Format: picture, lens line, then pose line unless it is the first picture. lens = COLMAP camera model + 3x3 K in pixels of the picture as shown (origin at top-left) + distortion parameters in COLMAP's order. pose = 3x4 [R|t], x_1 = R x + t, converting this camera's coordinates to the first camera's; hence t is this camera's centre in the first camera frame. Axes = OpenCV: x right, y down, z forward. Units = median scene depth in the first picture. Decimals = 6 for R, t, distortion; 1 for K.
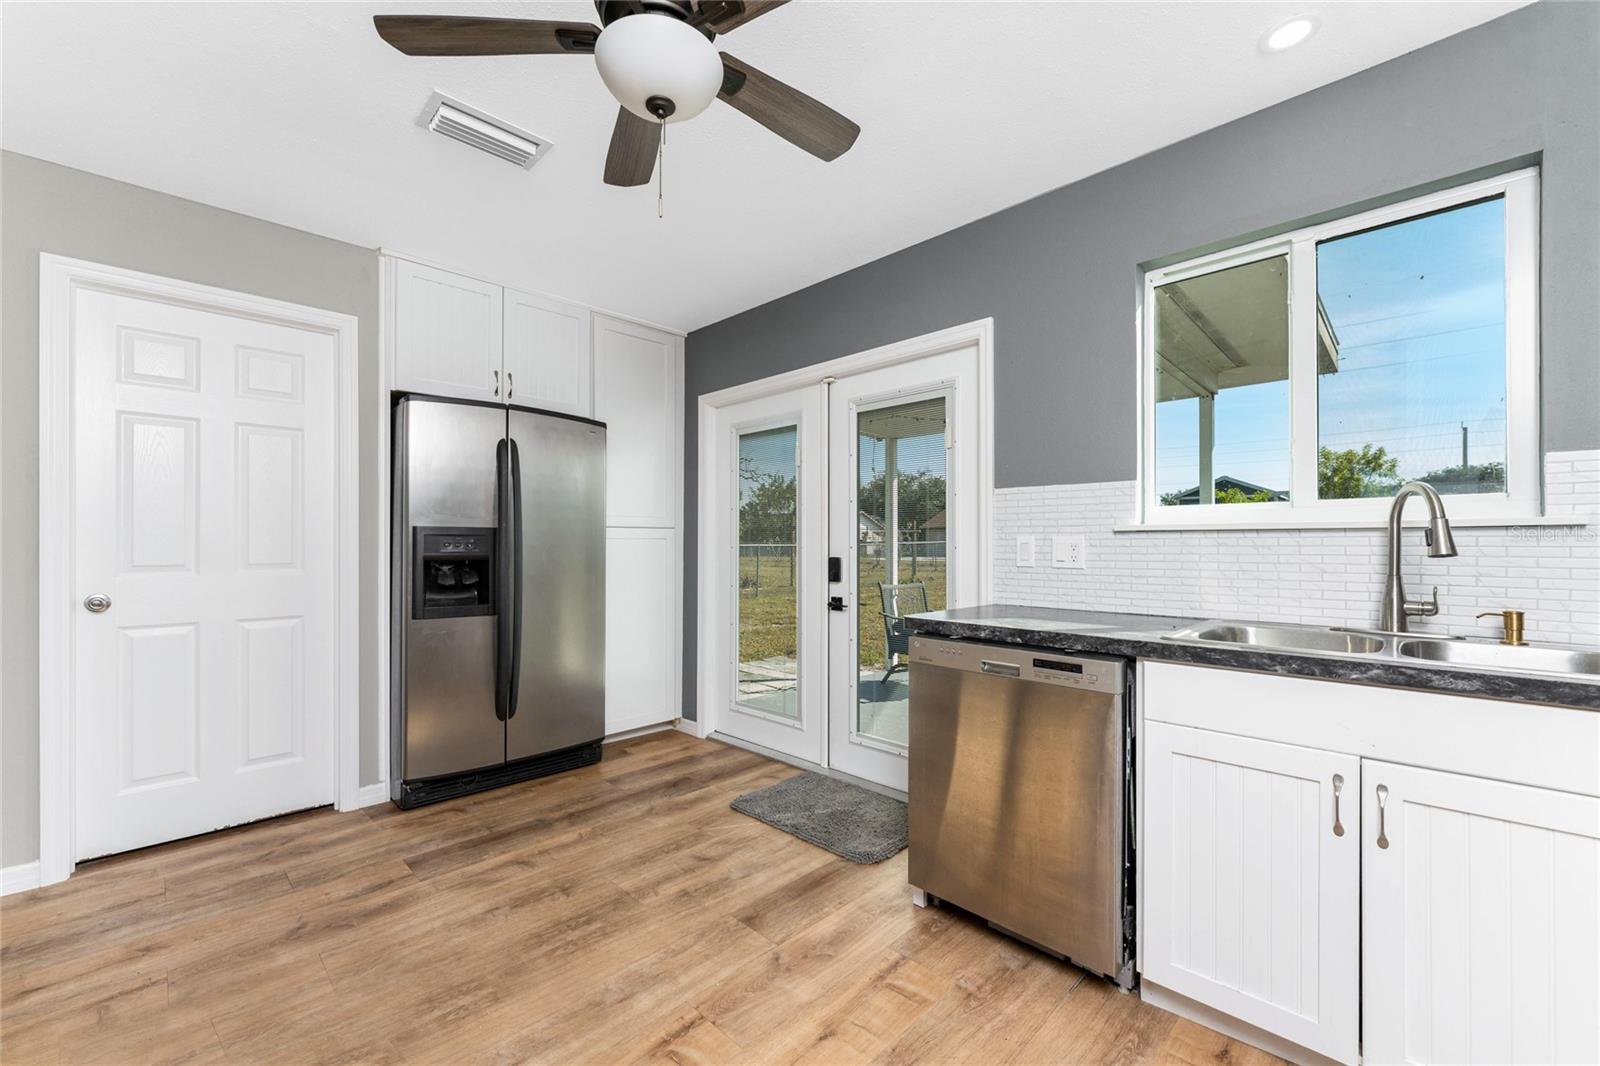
lens RADIAL K [[645.2, 0, 779.8], [0, 645.2, 543.4], [0, 0, 1]] dist [-0.000955, -0.000202]
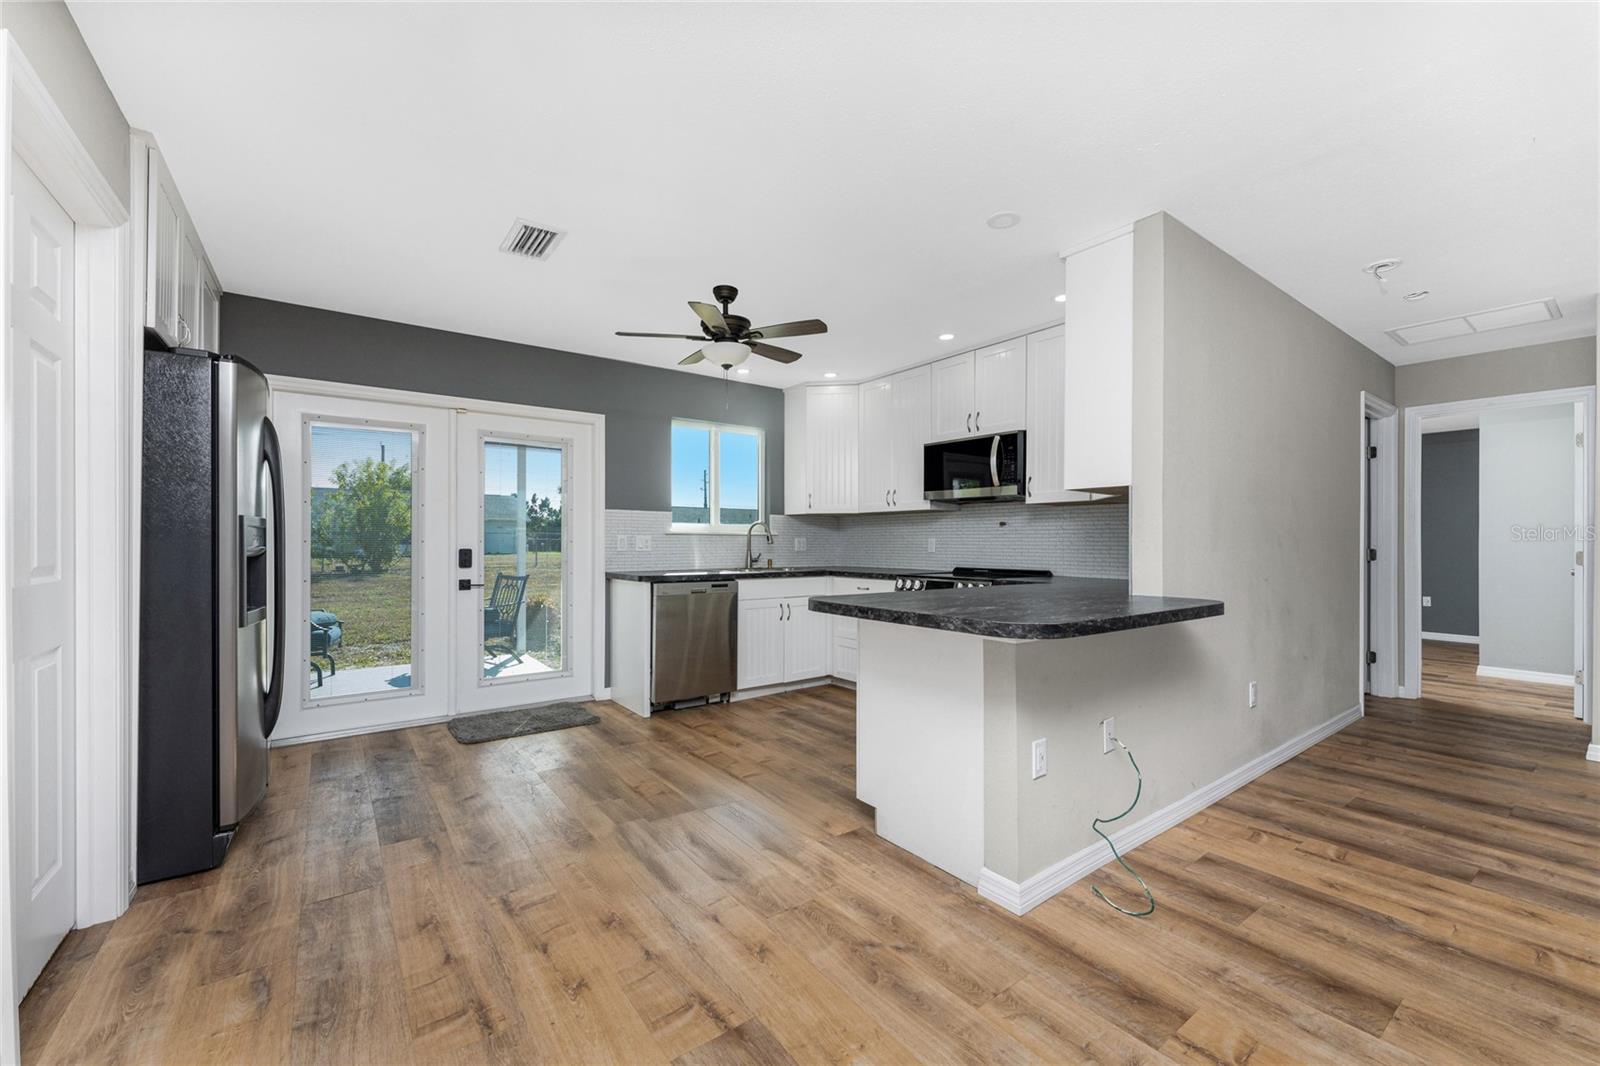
lens RADIAL K [[645.2, 0, 807.5], [0, 645.2, 531.9], [0, 0, 1]] dist [-0.000955, -0.000202]
pose [[0.143781, 0.014402, 0.989505, -1.594739], [-0.005083, 0.999892, -0.013814, 0.003053], [-0.989596, -0.003044, 0.143839, 0.196717]]
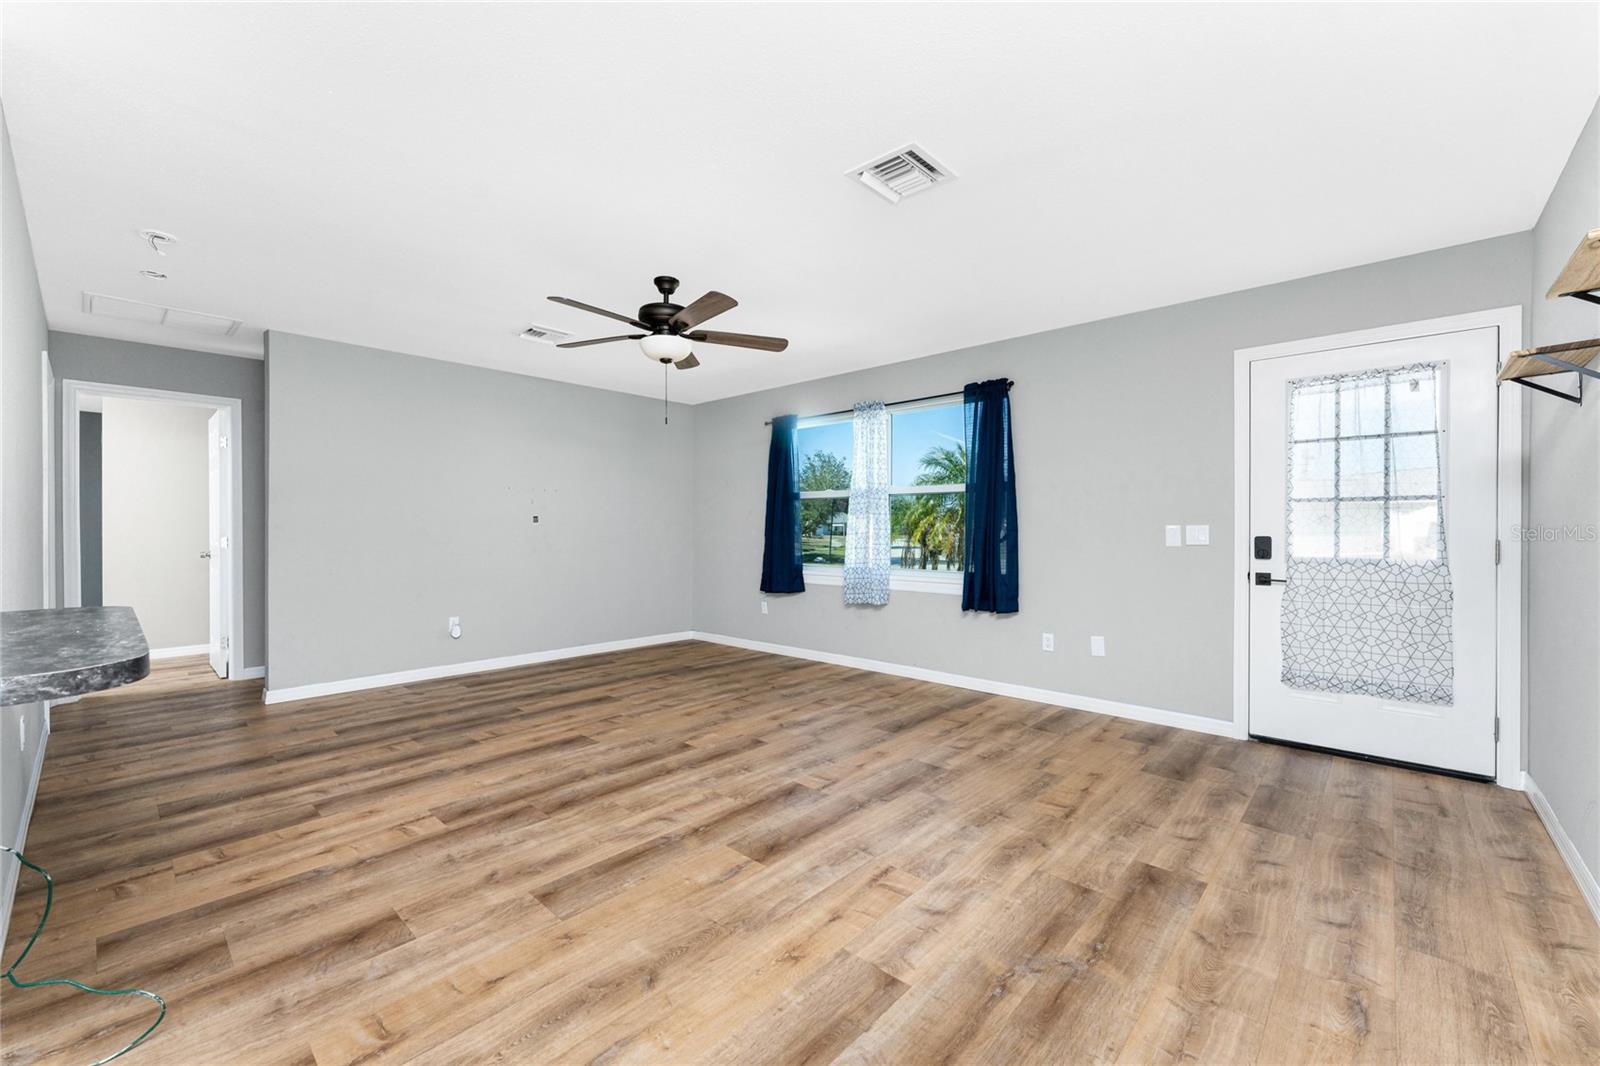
lens RADIAL K [[645.2, 0, 781.6], [0, 645.2, 540.2], [0, 0, 1]] dist [-0.000955, -0.000202]
pose [[-0.999646, 0.002820, -0.026465, -1.282499], [0.002460, 0.999904, 0.013644, 0.004596], [0.026501, 0.013574, -0.999557, 0.517590]]
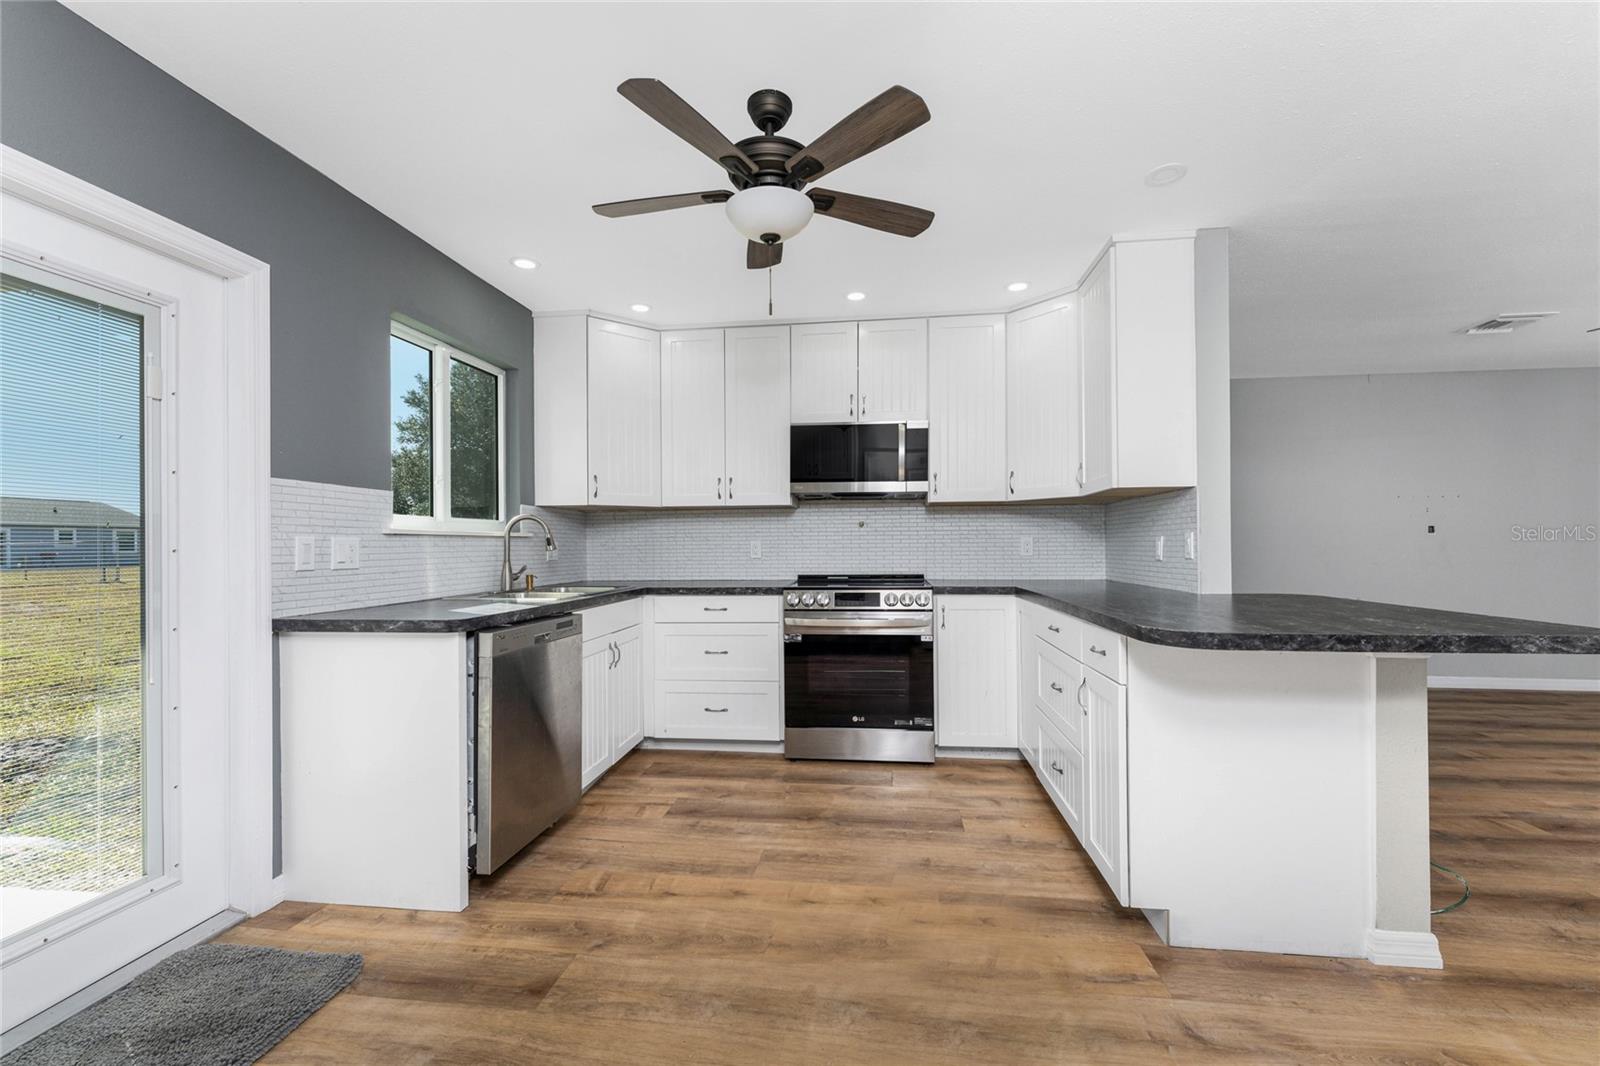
lens RADIAL K [[645.2, 0, 802.2], [0, 645.2, 531.9], [0, 0, 1]] dist [-0.000955, -0.000202]
pose [[-0.612777, 0.017791, 0.790056, -0.828753], [0.004752, 0.999811, -0.018828, 0.002574], [-0.790242, -0.007783, -0.612746, 1.109349]]
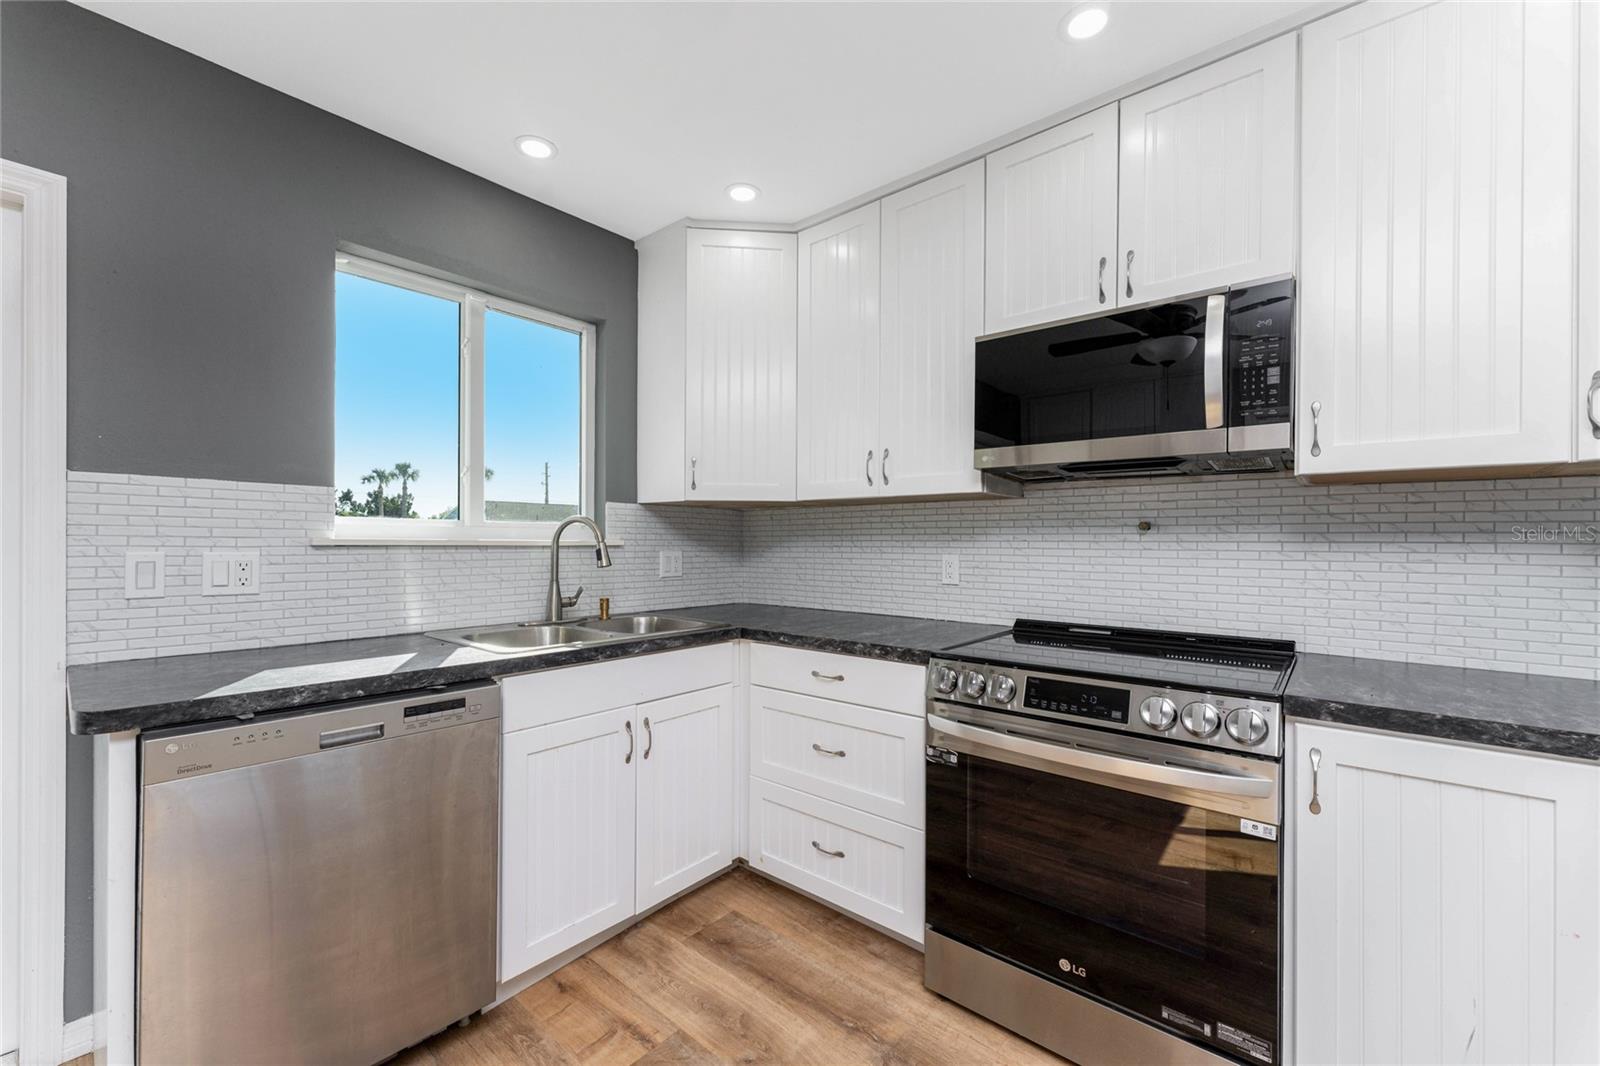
lens RADIAL K [[645.2, 0, 812.3], [0, 645.2, 537.8], [0, 0, 1]] dist [-0.000955, -0.000202]
pose [[-0.087321, 0.003578, 0.996174, -0.364642], [-0.006441, 0.999971, -0.004156, -0.029716], [-0.996159, -0.006779, -0.087295, 0.422955]]
